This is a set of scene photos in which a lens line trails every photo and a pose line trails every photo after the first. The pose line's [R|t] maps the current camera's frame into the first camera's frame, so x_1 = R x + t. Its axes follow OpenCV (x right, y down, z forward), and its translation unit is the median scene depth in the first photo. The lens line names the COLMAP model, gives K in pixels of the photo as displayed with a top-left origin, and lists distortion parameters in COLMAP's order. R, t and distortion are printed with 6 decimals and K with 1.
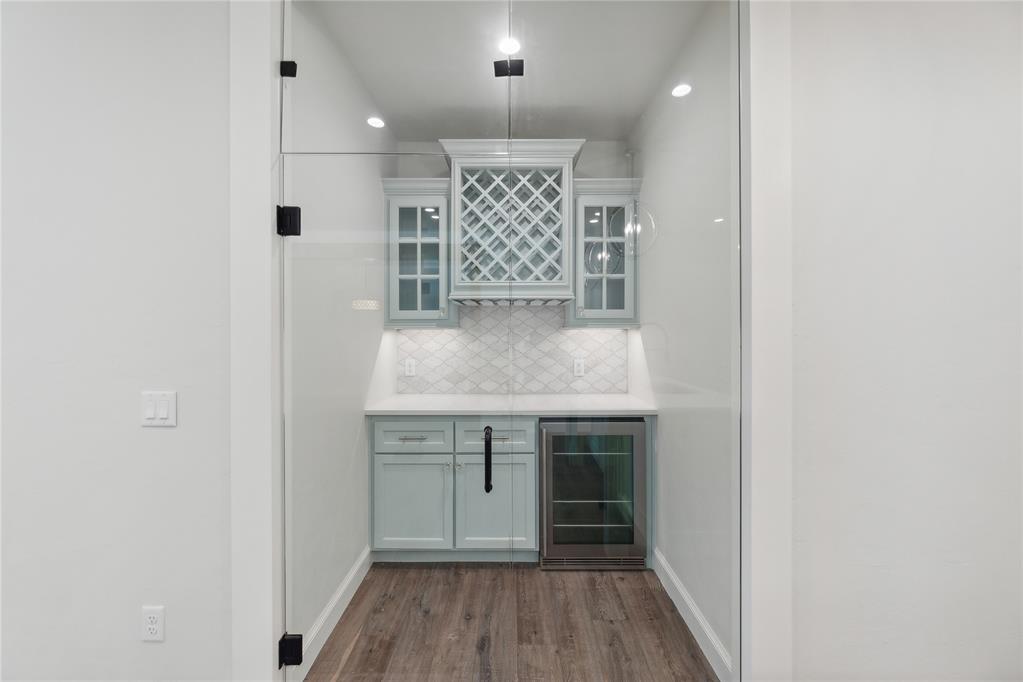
lens RADIAL K [[422.5, 0, 512.3], [0, 422.5, 333.8], [0, 0, 1]] dist [0.000021, 0.000832]
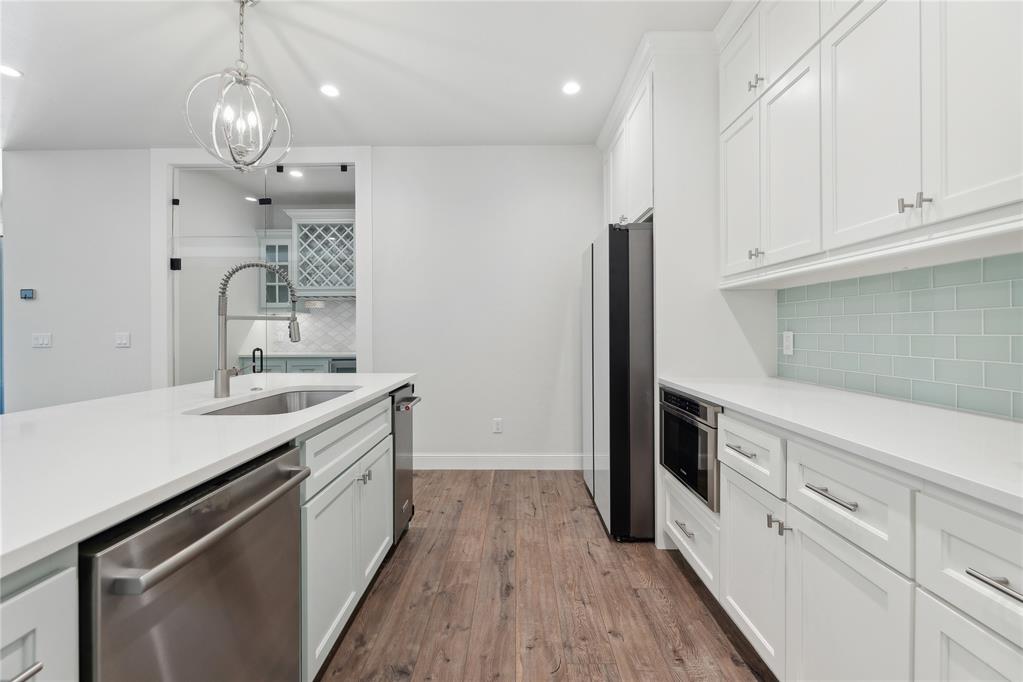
lens RADIAL K [[422.5, 0, 510.5], [0, 422.5, 331.0], [0, 0, 1]] dist [0.000021, 0.000832]
pose [[0.999987, -0.004248, -0.002824, 0.785314], [0.004237, 0.999984, -0.003815, 0.077237], [0.002840, 0.003803, 0.999989, -0.801072]]
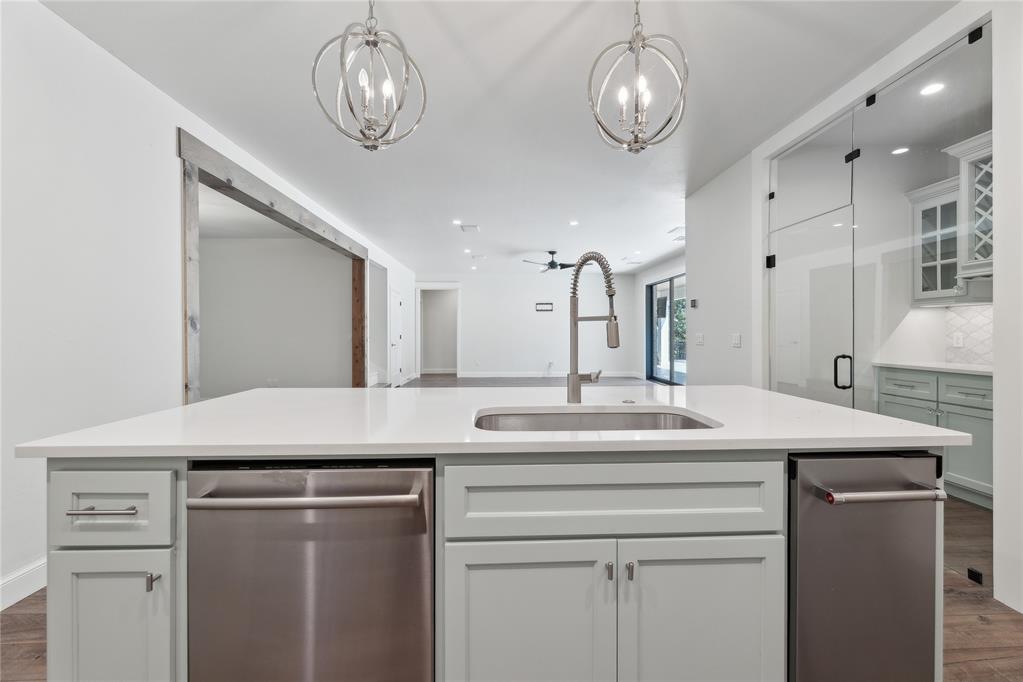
lens RADIAL K [[422.5, 0, 514.6], [0, 422.5, 335.7], [0, 0, 1]] dist [0.000021, 0.000832]
pose [[0.055707, 0.005353, -0.998433, 0.949132], [-0.002057, 0.999984, 0.005247, 0.073871], [0.998445, 0.001761, 0.055717, -0.298542]]
